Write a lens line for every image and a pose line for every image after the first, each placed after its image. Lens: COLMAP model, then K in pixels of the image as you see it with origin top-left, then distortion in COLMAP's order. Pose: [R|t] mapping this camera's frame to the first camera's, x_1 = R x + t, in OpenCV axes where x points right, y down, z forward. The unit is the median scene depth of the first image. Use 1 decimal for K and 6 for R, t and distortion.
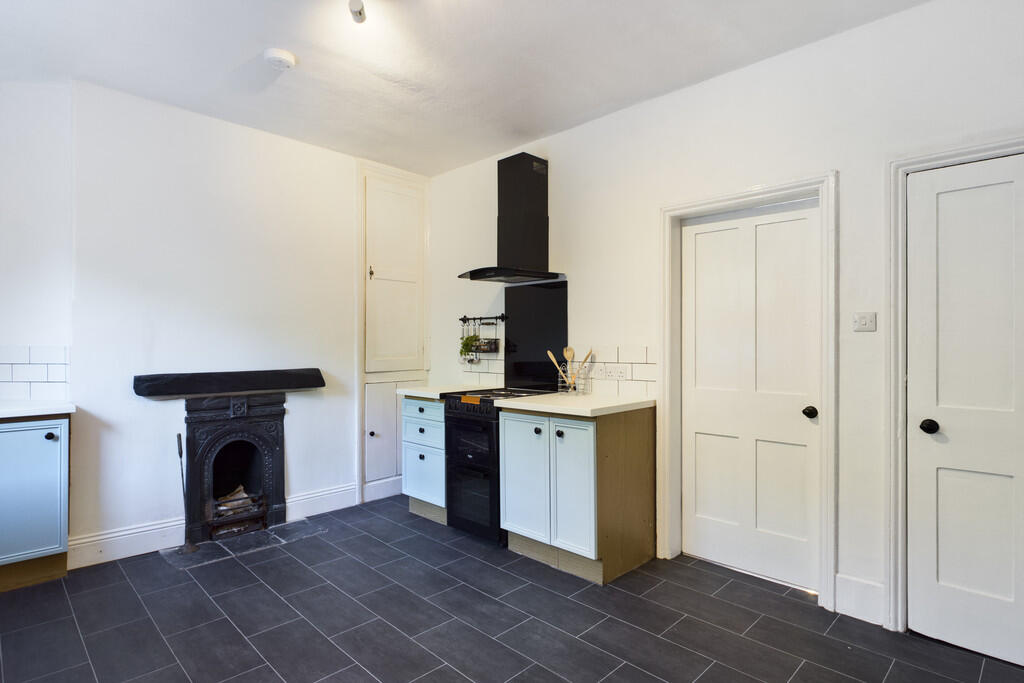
lens RADIAL K [[542.6, 0, 511.0], [0, 542.6, 343.1], [0, 0, 1]] dist [0.003156, -0.000271]
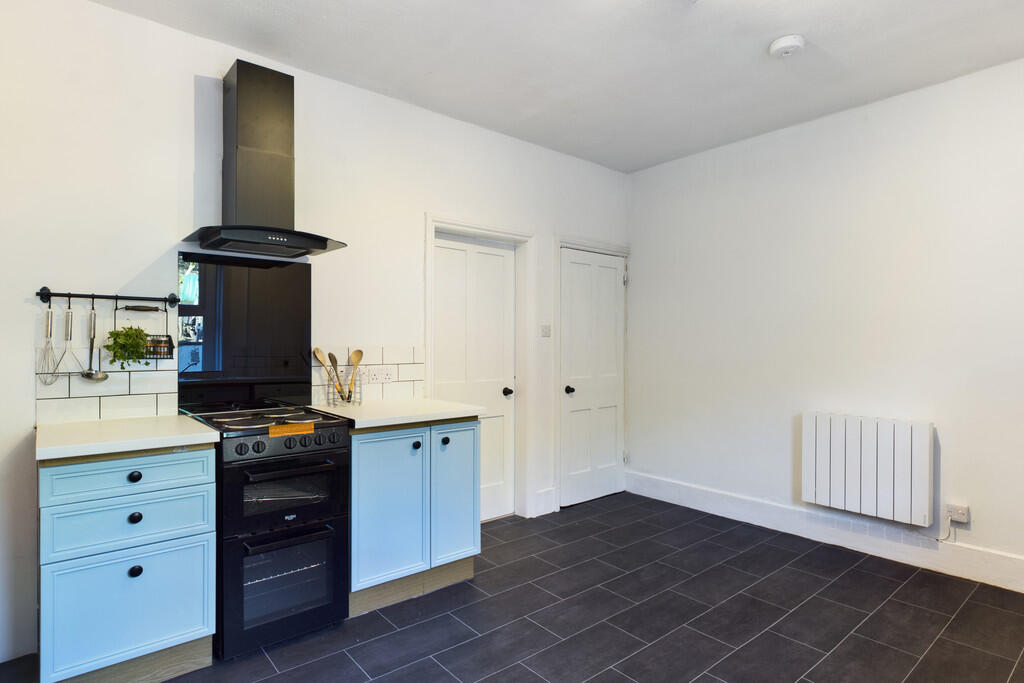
lens RADIAL K [[542.6, 0, 510.6], [0, 542.6, 342.4], [0, 0, 1]] dist [0.003156, -0.000271]
pose [[0.095458, 0.002193, 0.995431, -0.777546], [-0.002993, 0.999994, -0.001916, -0.000517], [-0.995429, -0.002796, 0.095464, 0.752475]]
